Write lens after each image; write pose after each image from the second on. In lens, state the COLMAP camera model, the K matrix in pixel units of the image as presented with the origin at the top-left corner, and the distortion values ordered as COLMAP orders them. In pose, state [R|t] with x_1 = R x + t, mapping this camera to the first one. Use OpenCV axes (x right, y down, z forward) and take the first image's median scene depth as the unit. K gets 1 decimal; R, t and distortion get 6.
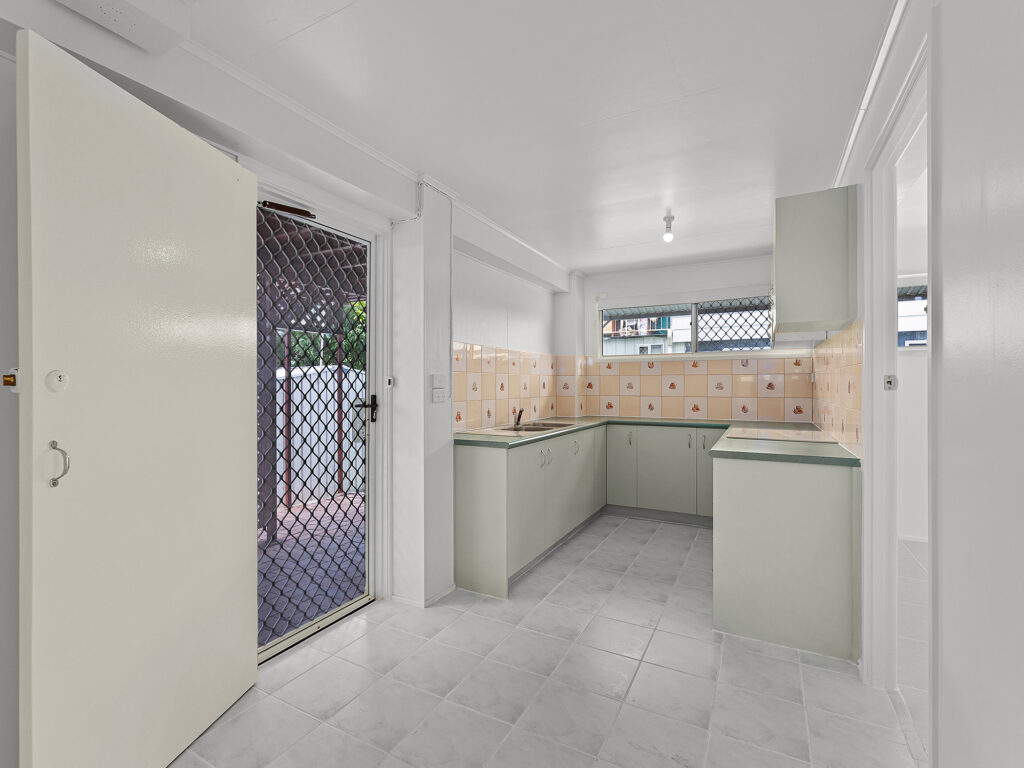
lens RADIAL K [[470.5, 0, 509.1], [0, 470.5, 387.1], [0, 0, 1]] dist [-0.002471, 0.000510]
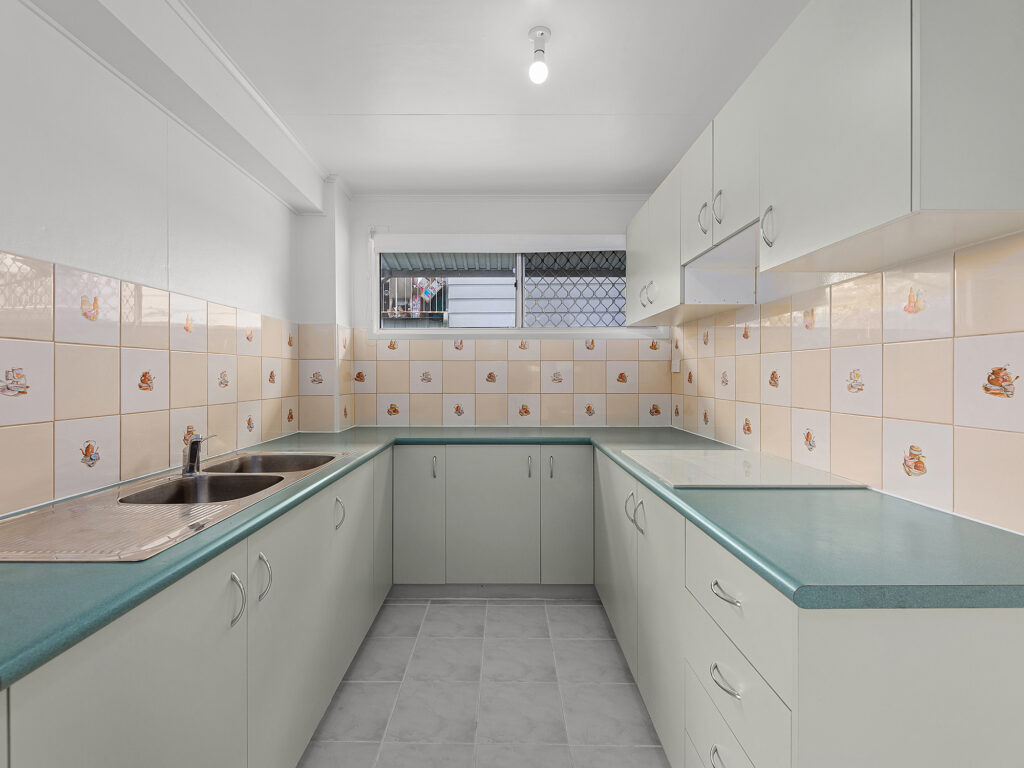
lens RADIAL K [[470.5, 0, 505.2], [0, 470.5, 379.6], [0, 0, 1]] dist [-0.002471, 0.000510]
pose [[0.881428, -0.004472, 0.472297, 0.054207], [0.001705, 0.999979, 0.006285, -0.003290], [-0.472315, -0.004735, 0.881417, 0.404960]]
